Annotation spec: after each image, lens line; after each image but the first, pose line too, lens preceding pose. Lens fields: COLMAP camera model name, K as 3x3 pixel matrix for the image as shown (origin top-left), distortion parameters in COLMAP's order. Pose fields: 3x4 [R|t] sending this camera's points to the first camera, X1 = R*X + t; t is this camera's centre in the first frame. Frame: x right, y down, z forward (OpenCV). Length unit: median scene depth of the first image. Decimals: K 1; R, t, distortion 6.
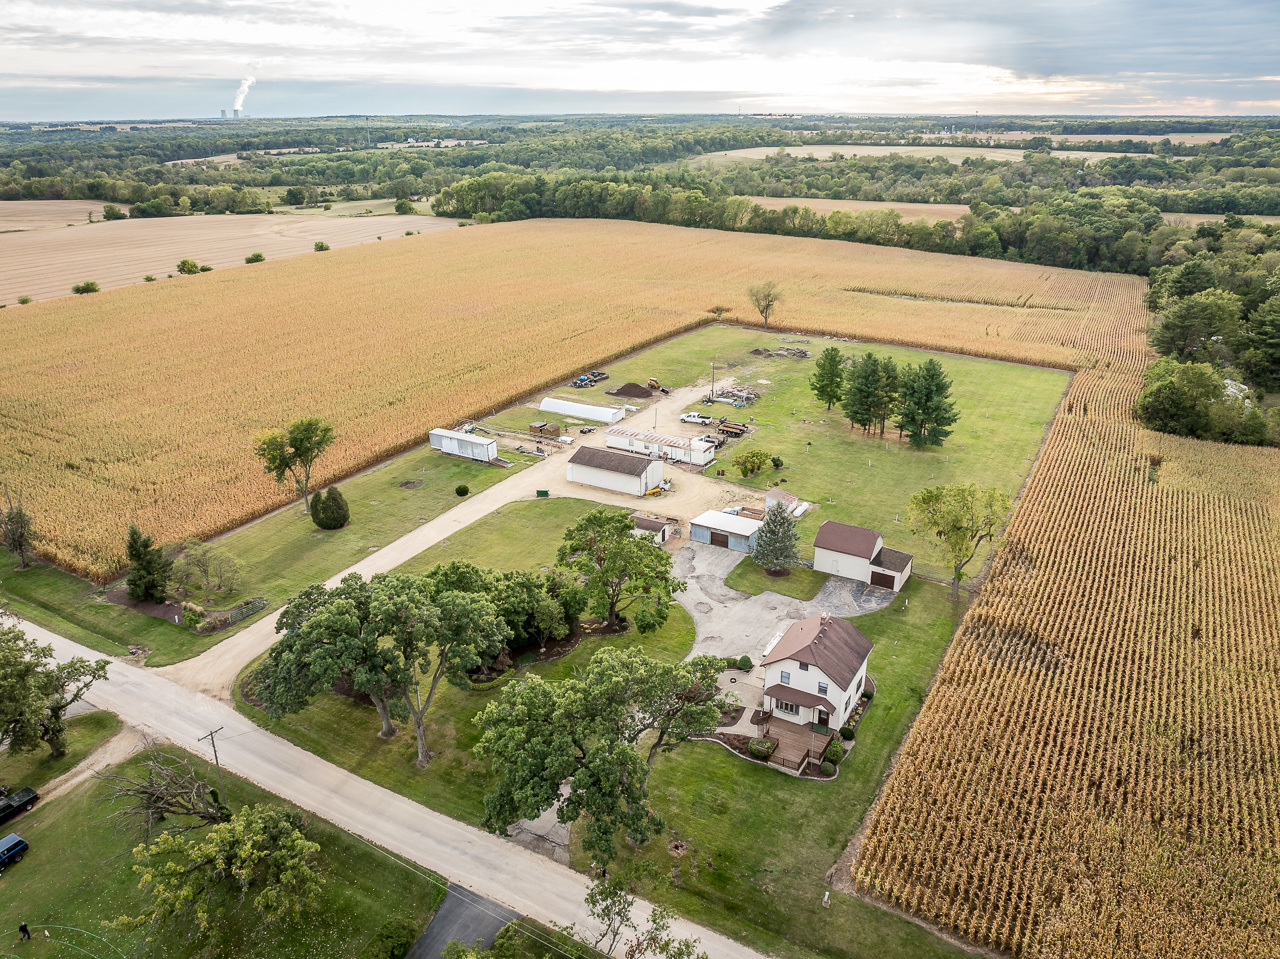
lens RADIAL K [[900.0, 0, 638.4], [0, 900.0, 484.0], [0, 0, 1]] dist [-0.027446, -0.008337]
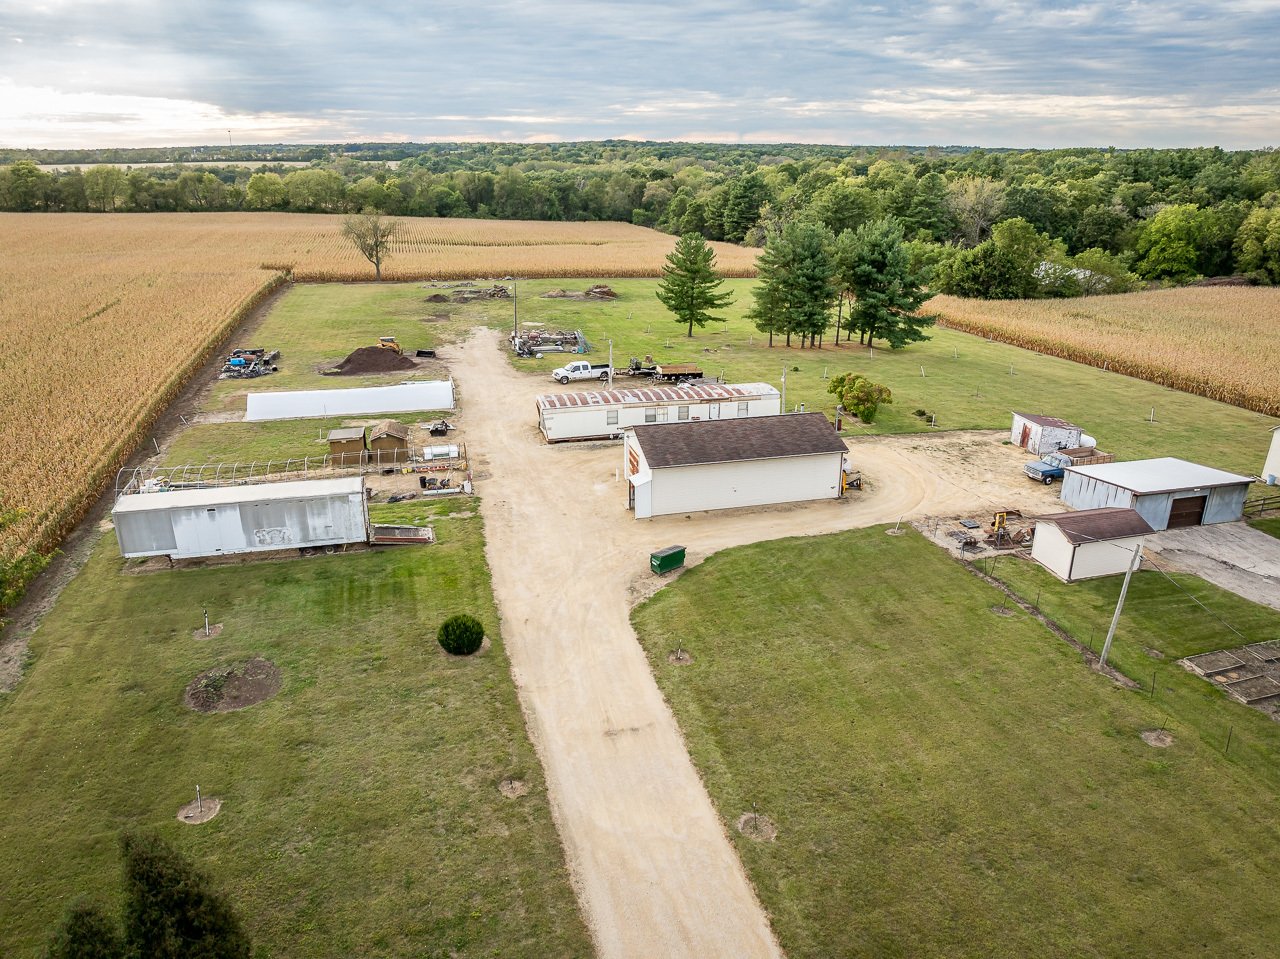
lens RADIAL K [[900.0, 0, 640.3], [0, 900.0, 477.4], [0, 0, 1]] dist [-0.027446, -0.008337]
pose [[0.710197, -0.234896, 0.663660, -0.274346], [0.263401, 0.962885, 0.058933, -0.036028], [-0.652871, 0.132955, 0.745709, 0.601738]]
